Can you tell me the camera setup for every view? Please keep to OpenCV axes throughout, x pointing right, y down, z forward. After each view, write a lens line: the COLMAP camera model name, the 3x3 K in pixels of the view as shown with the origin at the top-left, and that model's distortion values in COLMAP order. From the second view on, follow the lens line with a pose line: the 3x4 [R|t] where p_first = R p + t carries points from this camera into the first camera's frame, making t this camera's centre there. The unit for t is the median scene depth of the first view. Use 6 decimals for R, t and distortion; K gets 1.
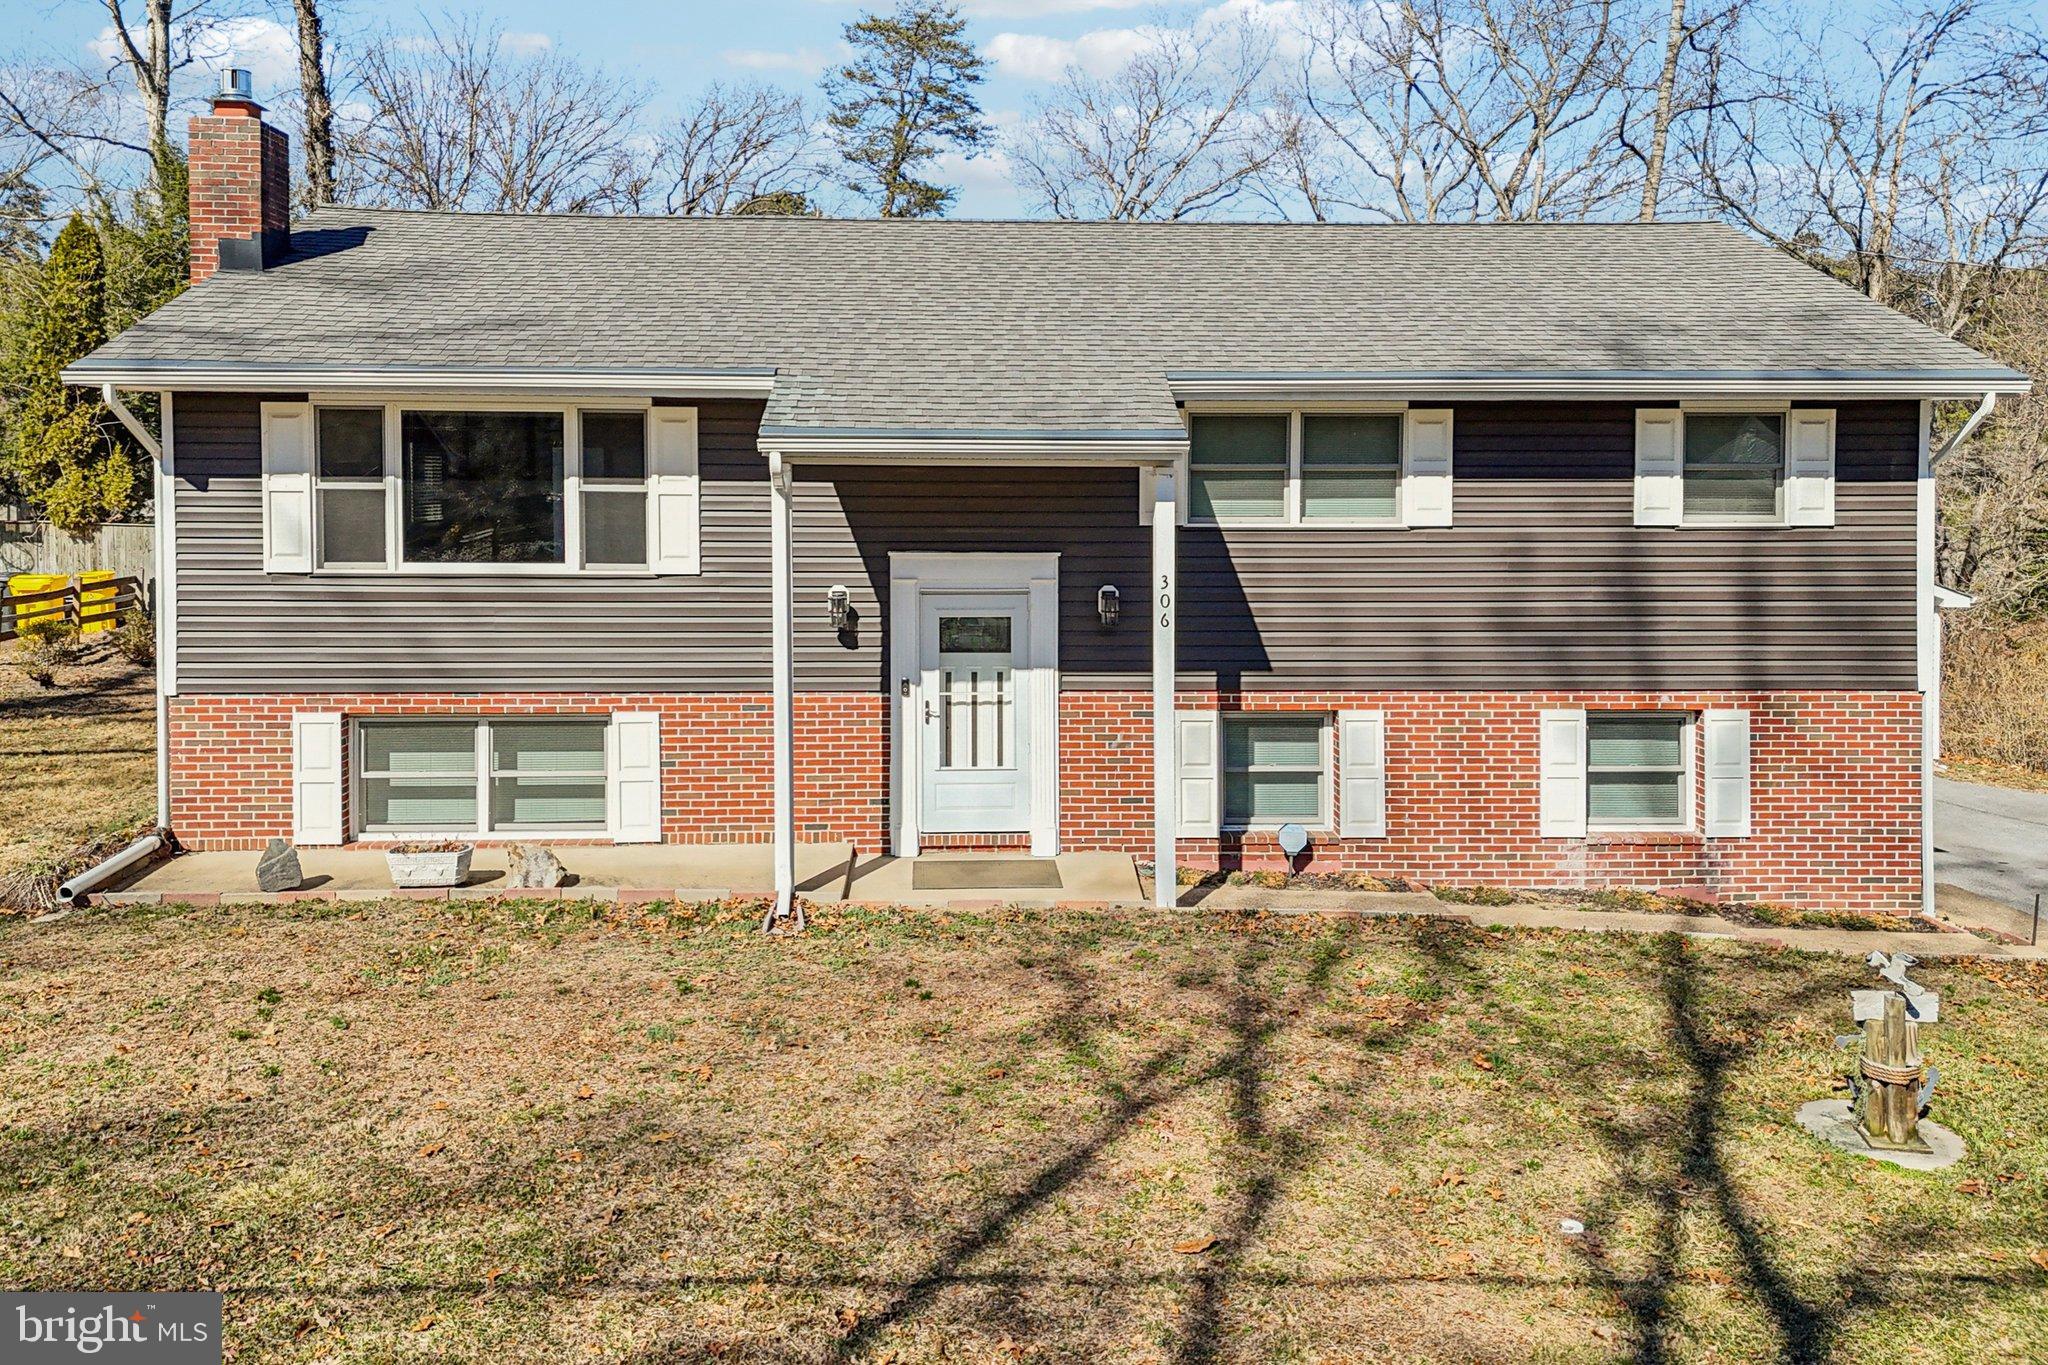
lens RADIAL K [[1616.2, 0, 1063.6], [0, 1616.2, 616.6], [0, 0, 1]] dist [0.110640, -0.133001]
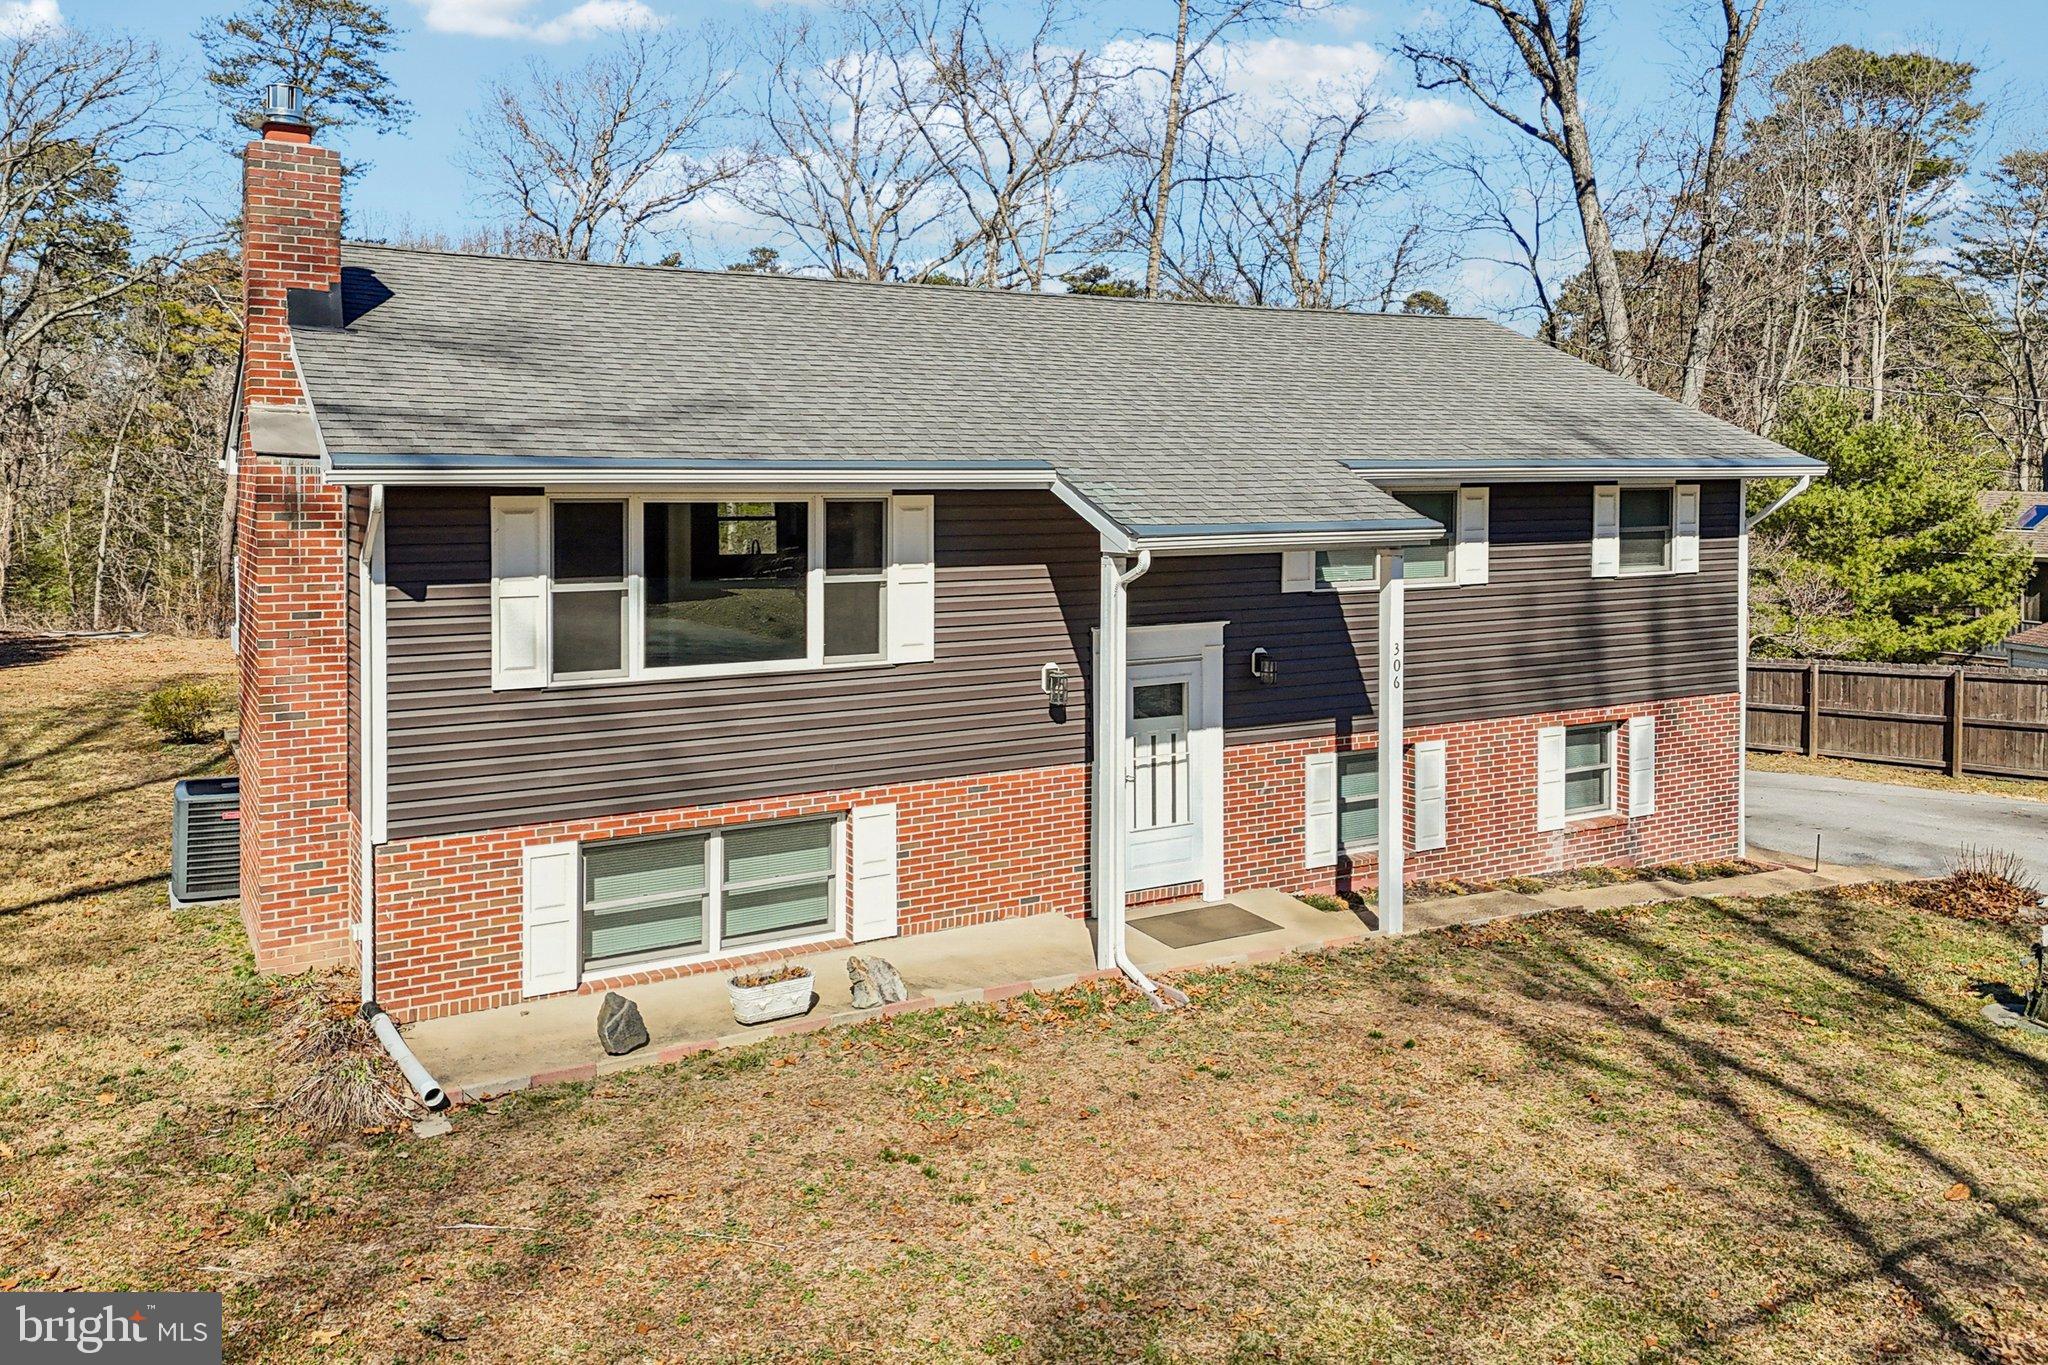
lens RADIAL K [[1615.5, 0, 1023.8], [0, 1615.5, 589.0], [0, 0, 1]] dist [0.107348, -0.112291]
pose [[0.877637, -0.039561, 0.477691, -0.642015], [0.040818, 0.999137, 0.007753, -0.074842], [-0.477585, 0.012694, 0.878494, 0.102657]]
